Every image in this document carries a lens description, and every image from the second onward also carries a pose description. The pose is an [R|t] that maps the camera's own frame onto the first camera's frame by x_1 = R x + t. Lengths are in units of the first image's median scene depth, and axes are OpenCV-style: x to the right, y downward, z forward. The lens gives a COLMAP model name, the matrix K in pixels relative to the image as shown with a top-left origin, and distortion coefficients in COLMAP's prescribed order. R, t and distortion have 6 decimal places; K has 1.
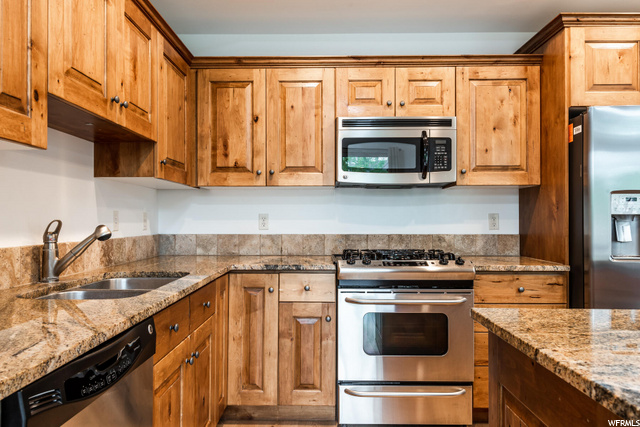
lens RADIAL K [[451.1, 0, 320.0], [0, 451.1, 213.5], [0, 0, 1]] dist [0.013199, -0.001064]
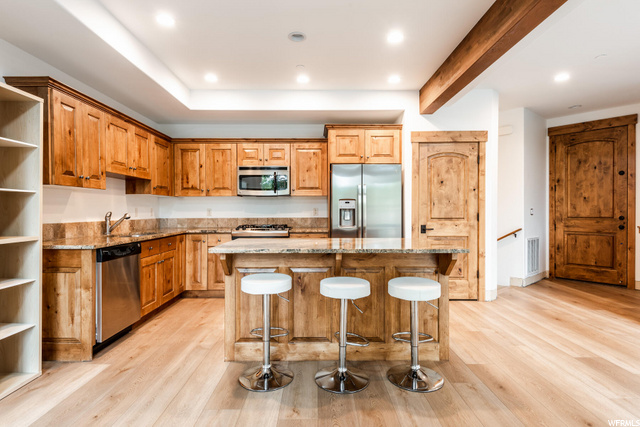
lens RADIAL K [[335.3, 0, 320.0], [0, 335.3, 213.5], [0, 0, 1]] dist [0.040469, -0.035350]
pose [[0.999795, -0.004112, 0.019831, 0.417806], [0.003697, 0.999775, 0.020901, -0.008435], [-0.019913, -0.020824, 0.999585, -0.690964]]
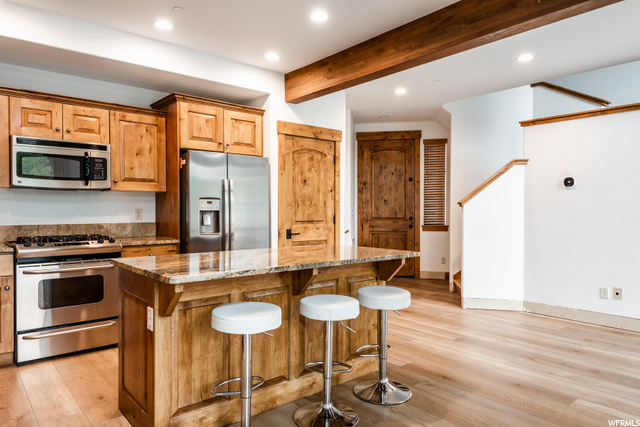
lens RADIAL K [[419.8, 0, 312.8], [0, 419.8, 215.0], [0, 0, 1]] dist [0.033363, -0.025981]
pose [[0.758251, -0.009742, 0.651890, -0.102687], [-0.007910, 0.999677, 0.024141, -0.020347], [-0.651915, -0.023462, 0.757929, -0.496867]]
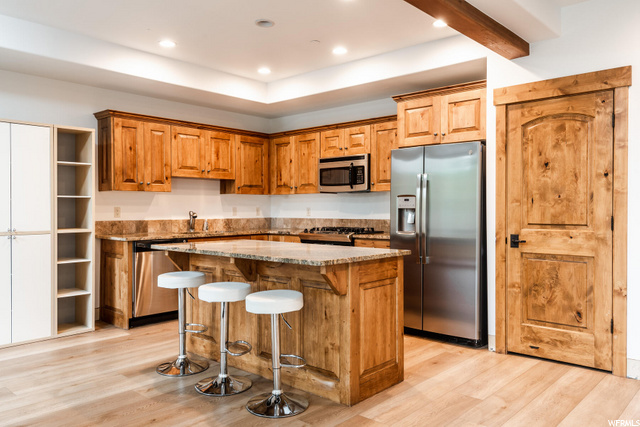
lens RADIAL K [[489.0, 0, 320.0], [0, 489.0, 213.5], [0, 0, 1]] dist [0.009661, -0.004905]
pose [[0.755999, 0.004478, -0.654558, 1.424027], [0.010146, 0.999776, 0.018558, -0.013580], [0.654495, -0.020672, 0.755784, -0.593488]]
